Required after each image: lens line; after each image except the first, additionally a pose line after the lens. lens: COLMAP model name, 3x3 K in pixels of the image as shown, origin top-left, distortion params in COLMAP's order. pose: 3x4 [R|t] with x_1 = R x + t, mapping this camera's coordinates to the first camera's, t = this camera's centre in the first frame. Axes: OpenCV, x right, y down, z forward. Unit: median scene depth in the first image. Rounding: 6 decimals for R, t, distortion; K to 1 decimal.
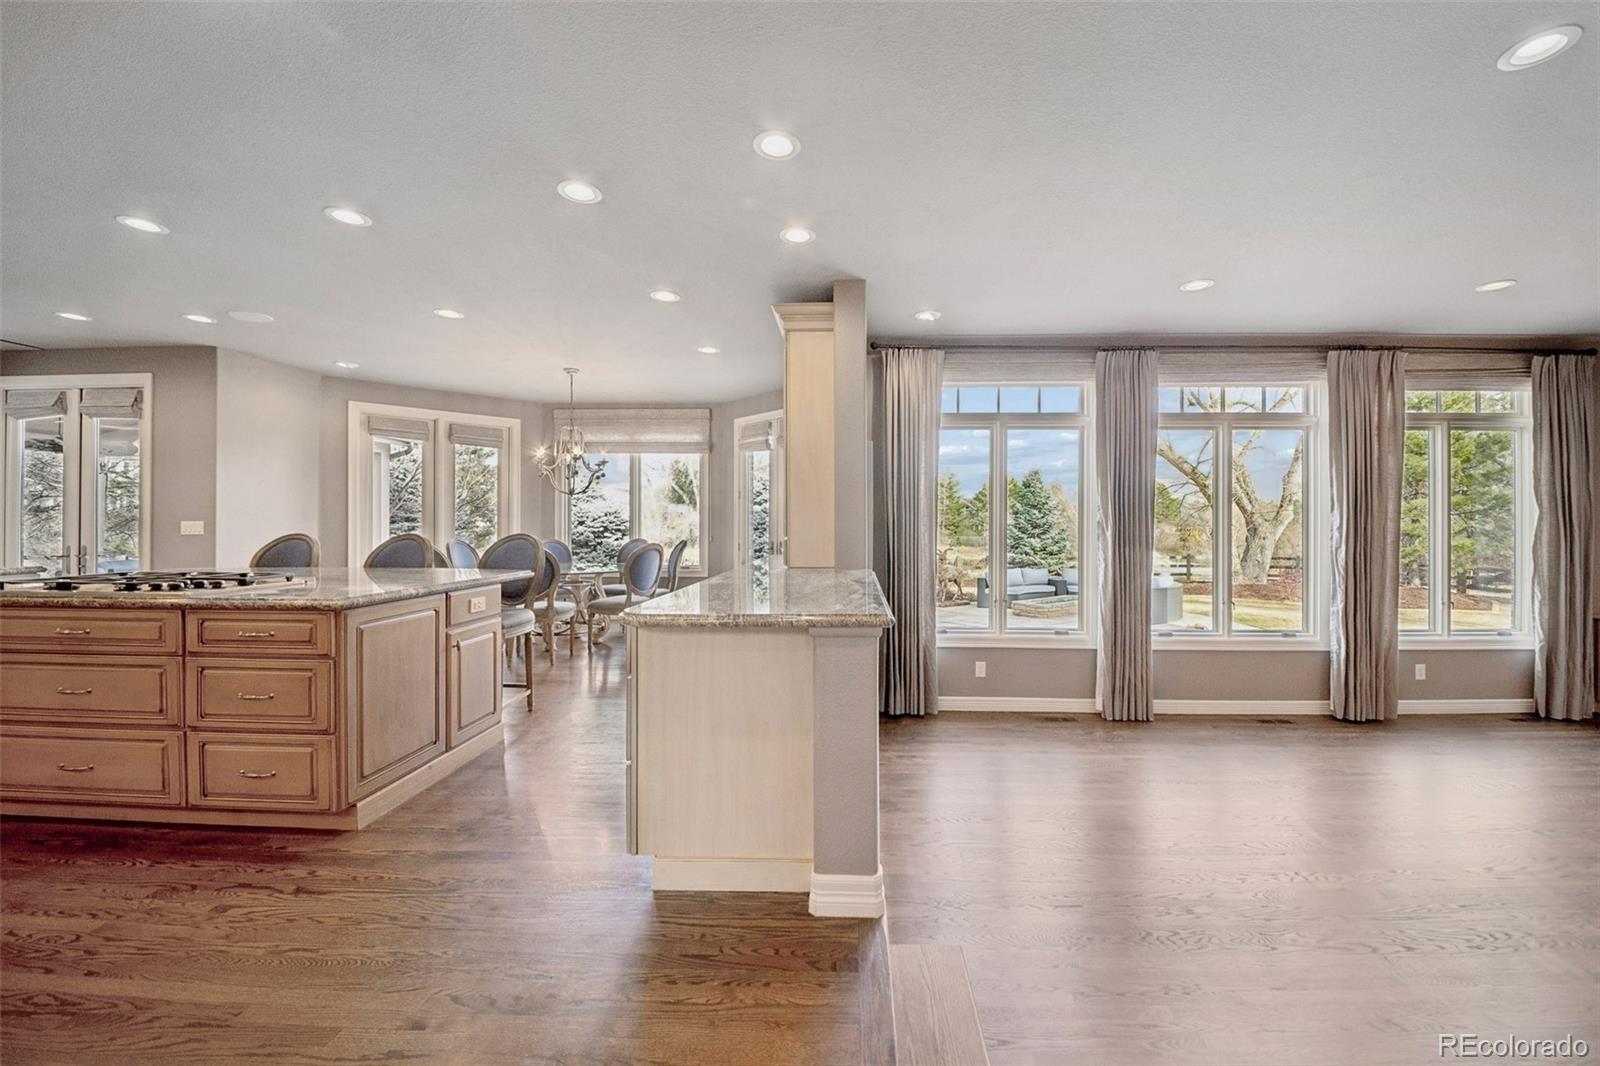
lens RADIAL K [[599.9, 0, 821.3], [0, 599.9, 524.8], [0, 0, 1]] dist [-0.007495, -0.002940]
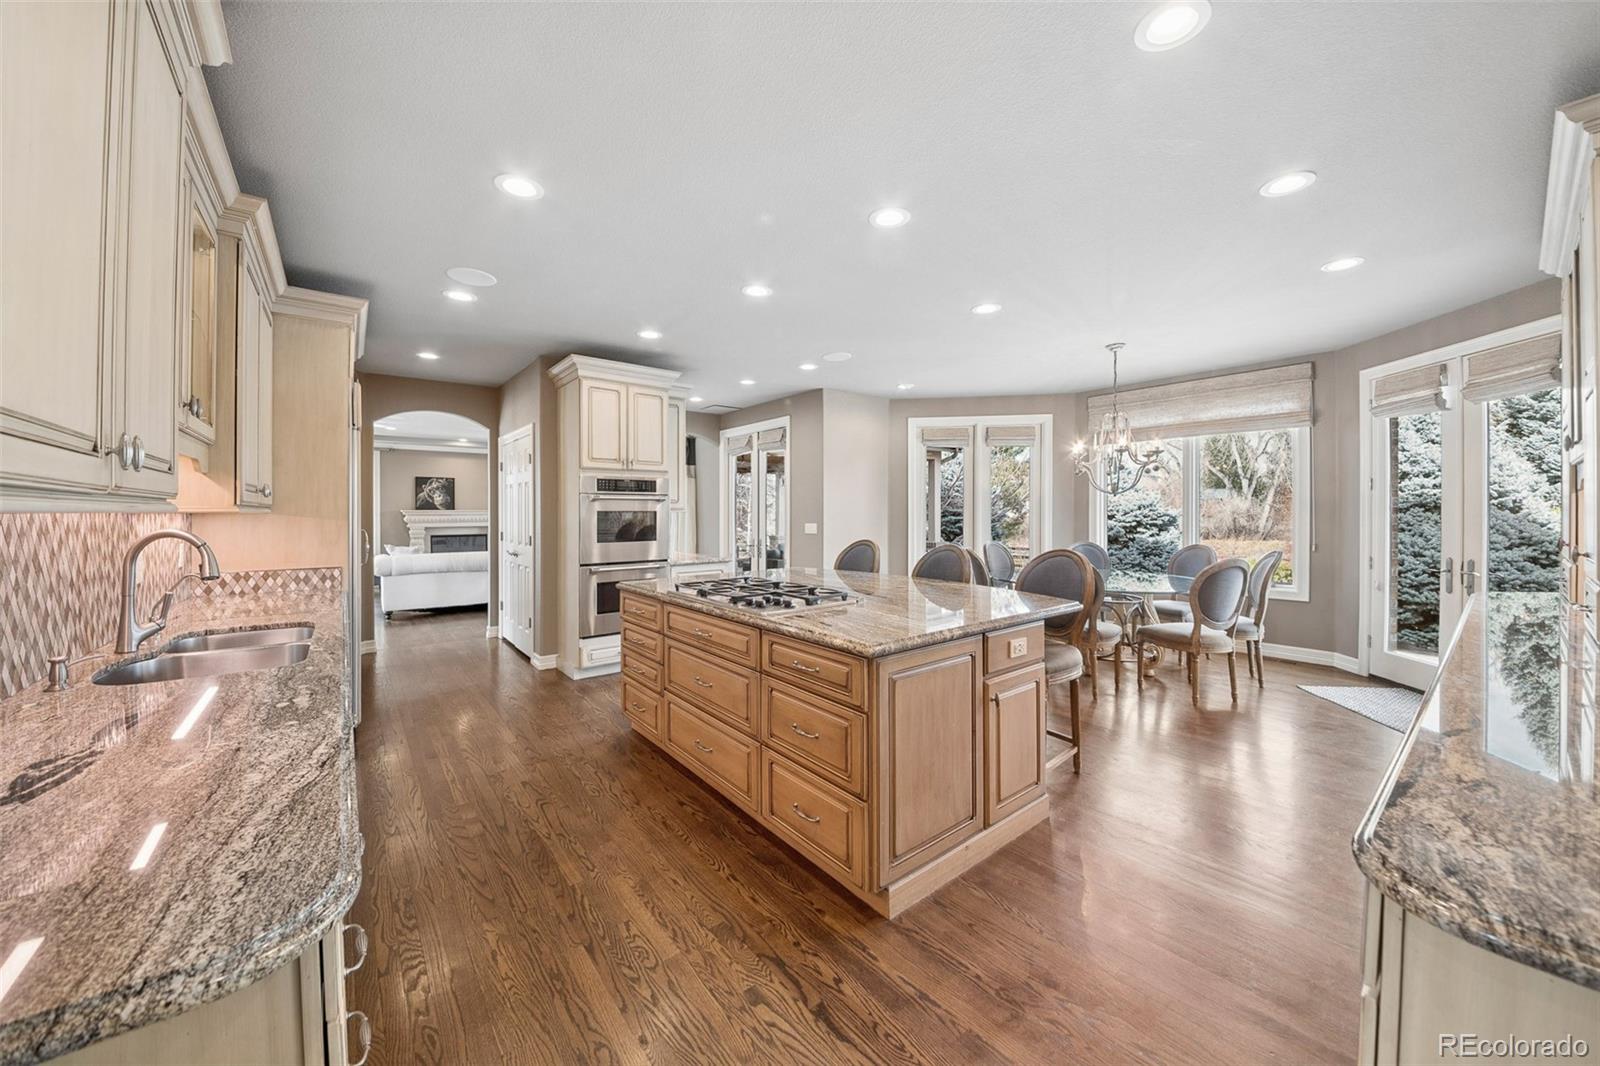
lens RADIAL K [[573.7, 0, 815.5], [0, 573.7, 513.5], [0, 0, 1]] dist [-0.017188, -0.000658]
pose [[0.663171, -0.005994, -0.748444, -0.118730], [0.005995, 0.999978, -0.002697, -0.028744], [0.748444, -0.002698, 0.663193, 0.190417]]
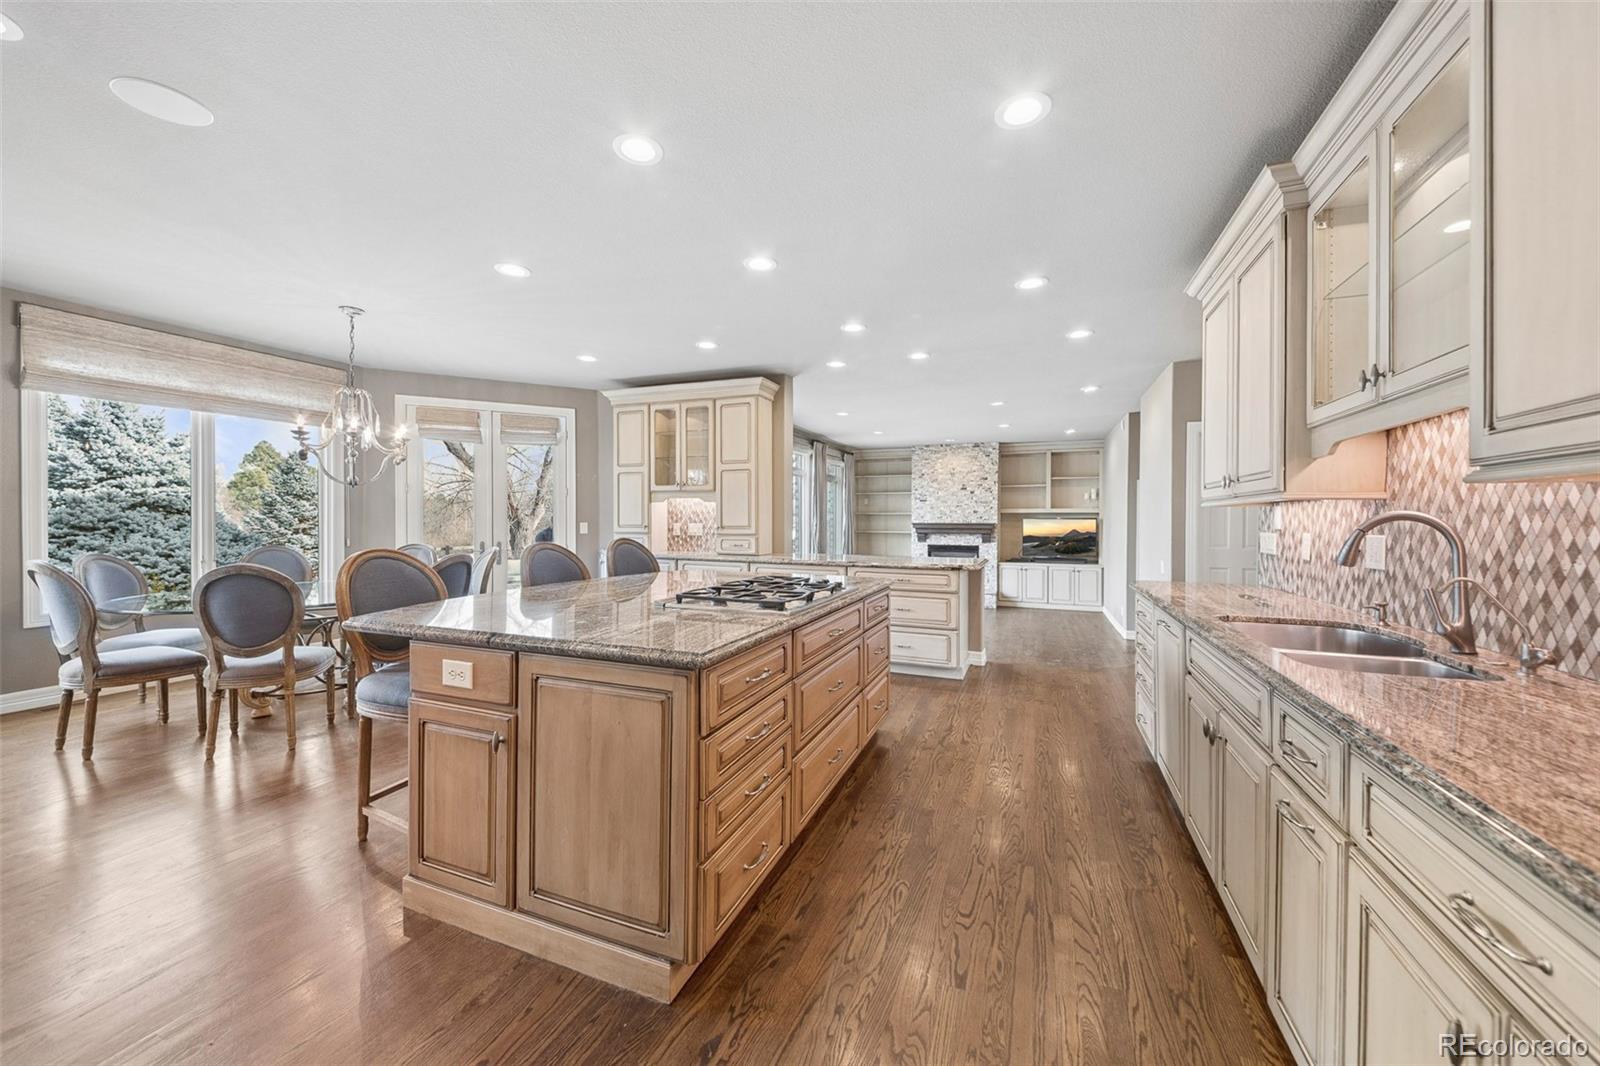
lens RADIAL K [[599.9, 0, 784.9], [0, 599.9, 524.1], [0, 0, 1]] dist [-0.007495, -0.002940]
pose [[0.345322, -0.007428, 0.938455, -1.123708], [-0.004381, 0.999945, 0.009527, -0.015704], [-0.938474, -0.007401, 0.345270, 0.336109]]
